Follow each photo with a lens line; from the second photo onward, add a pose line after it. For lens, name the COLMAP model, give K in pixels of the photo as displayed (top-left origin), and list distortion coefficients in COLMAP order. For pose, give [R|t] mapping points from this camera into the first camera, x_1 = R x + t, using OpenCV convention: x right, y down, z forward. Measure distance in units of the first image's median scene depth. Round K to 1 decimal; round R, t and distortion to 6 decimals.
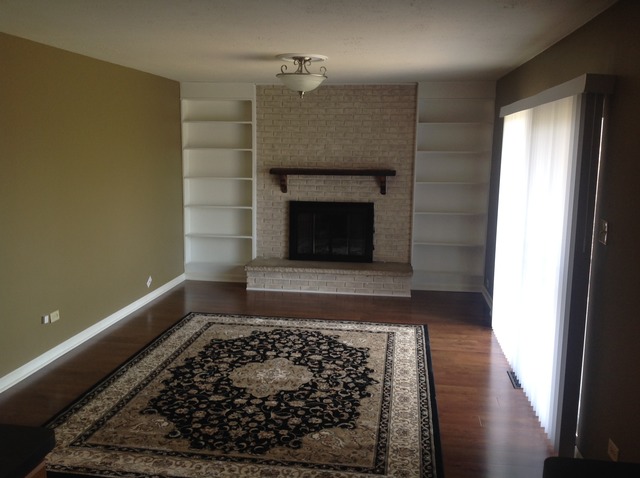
lens RADIAL K [[616.9, 0, 320.0], [0, 616.9, 239.0], [0, 0, 1]] dist [0.211106, -0.587734]
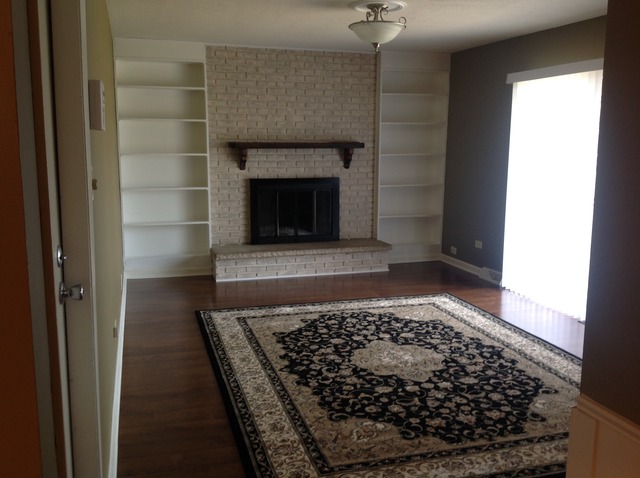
lens RADIAL K [[616.9, 0, 320.0], [0, 616.9, 239.0], [0, 0, 1]] dist [0.211106, -0.587734]
pose [[0.906314, -0.074339, 0.416015, -0.434518], [0.071413, 0.997190, 0.022614, 0.015862], [-0.416528, 0.009213, 0.909076, 0.186920]]
